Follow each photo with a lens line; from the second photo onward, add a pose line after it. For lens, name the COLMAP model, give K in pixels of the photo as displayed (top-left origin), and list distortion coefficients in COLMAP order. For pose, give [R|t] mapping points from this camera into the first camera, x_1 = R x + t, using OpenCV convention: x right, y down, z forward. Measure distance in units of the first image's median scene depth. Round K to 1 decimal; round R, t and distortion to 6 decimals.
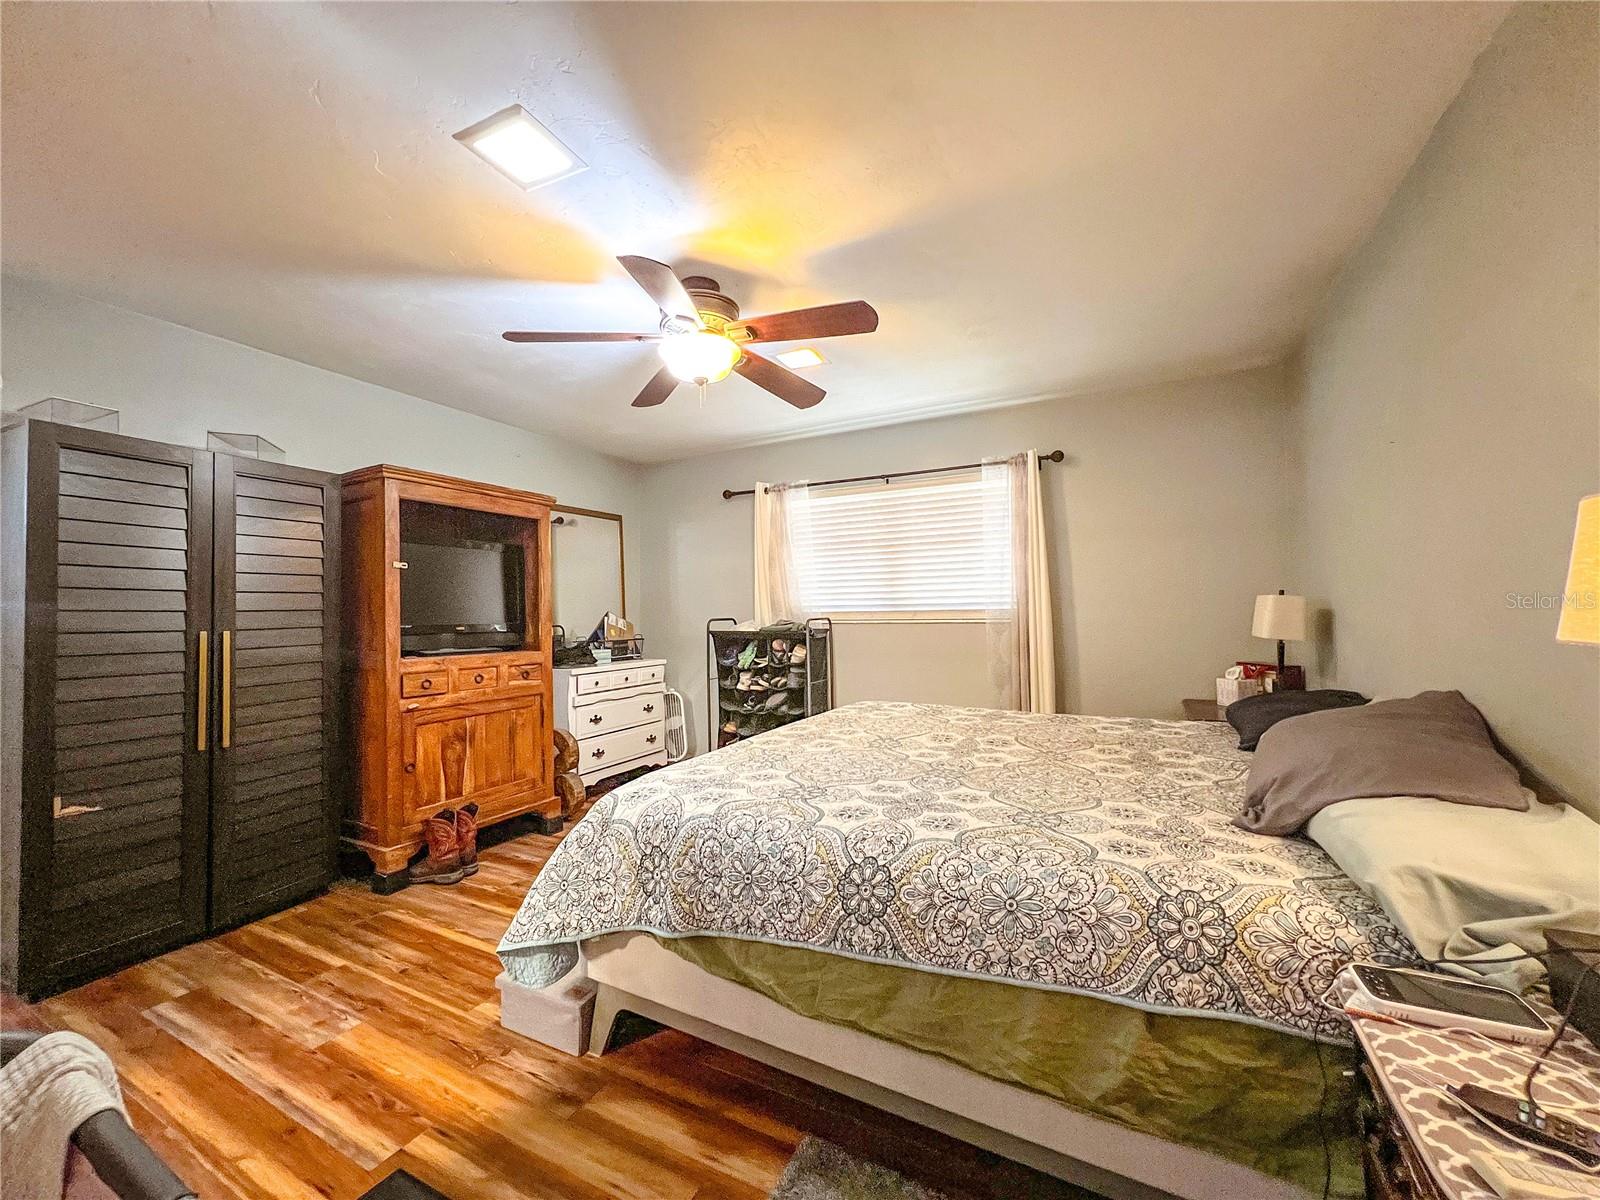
lens RADIAL K [[632.8, 0, 800.0], [0, 632.8, 600.0], [0, 0, 1]] dist [-0.008432, 0.000115]
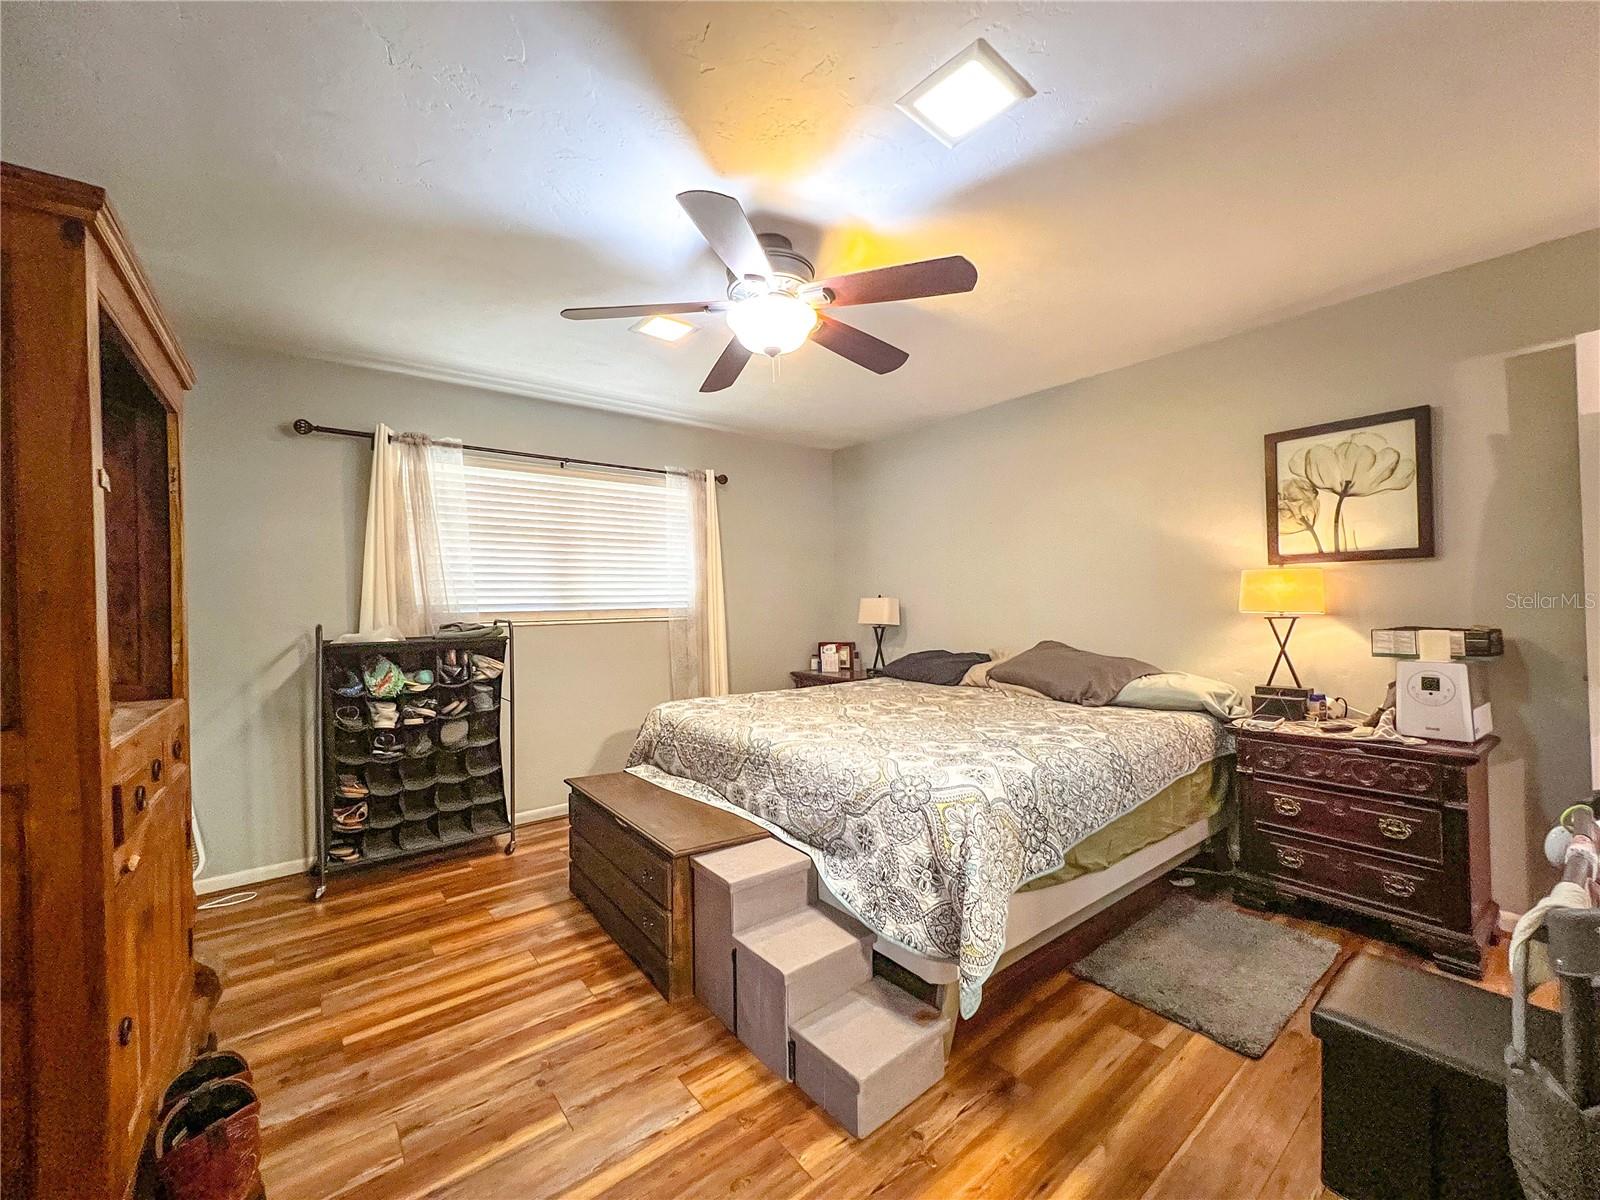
lens RADIAL K [[632.8, 0, 800.0], [0, 632.8, 600.0], [0, 0, 1]] dist [-0.008432, 0.000115]
pose [[0.416770, 0.012067, 0.908932, -0.545548], [-0.004805, 0.999927, -0.011072, 0.010416], [-0.908999, 0.000248, 0.416798, 0.335505]]
